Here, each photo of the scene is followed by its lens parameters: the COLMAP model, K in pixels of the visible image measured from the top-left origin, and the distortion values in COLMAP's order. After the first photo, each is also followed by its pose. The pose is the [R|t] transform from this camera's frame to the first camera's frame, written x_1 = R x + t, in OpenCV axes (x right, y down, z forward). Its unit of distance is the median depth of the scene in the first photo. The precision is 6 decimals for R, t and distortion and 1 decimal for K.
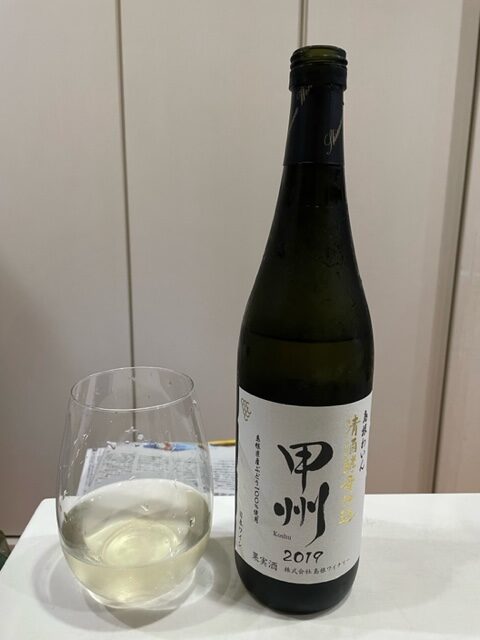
lens RADIAL K [[480.5, 0, 246.8], [0, 480.5, 319.9], [0, 0, 1]] dist [0.013745, -0.010505]
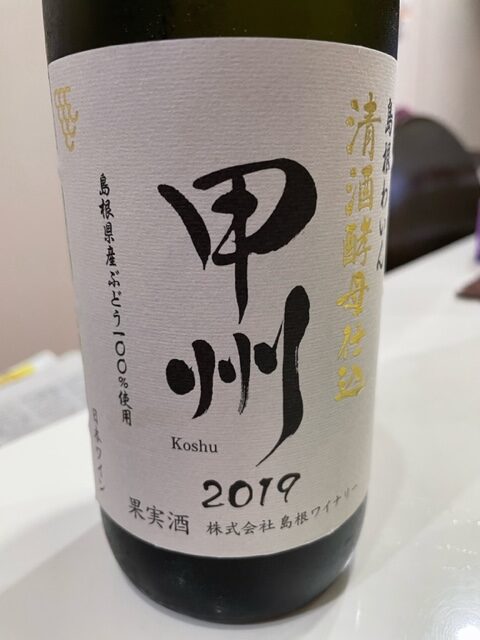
lens RADIAL K [[480.5, 0, 238.9], [0, 480.5, 324.9], [0, 0, 1]] dist [0.013745, -0.010505]
pose [[0.987772, -0.078840, 0.134504, 0.065523], [0.067222, 0.993775, 0.088842, 0.325157], [-0.140671, -0.078714, 0.986922, 0.633346]]
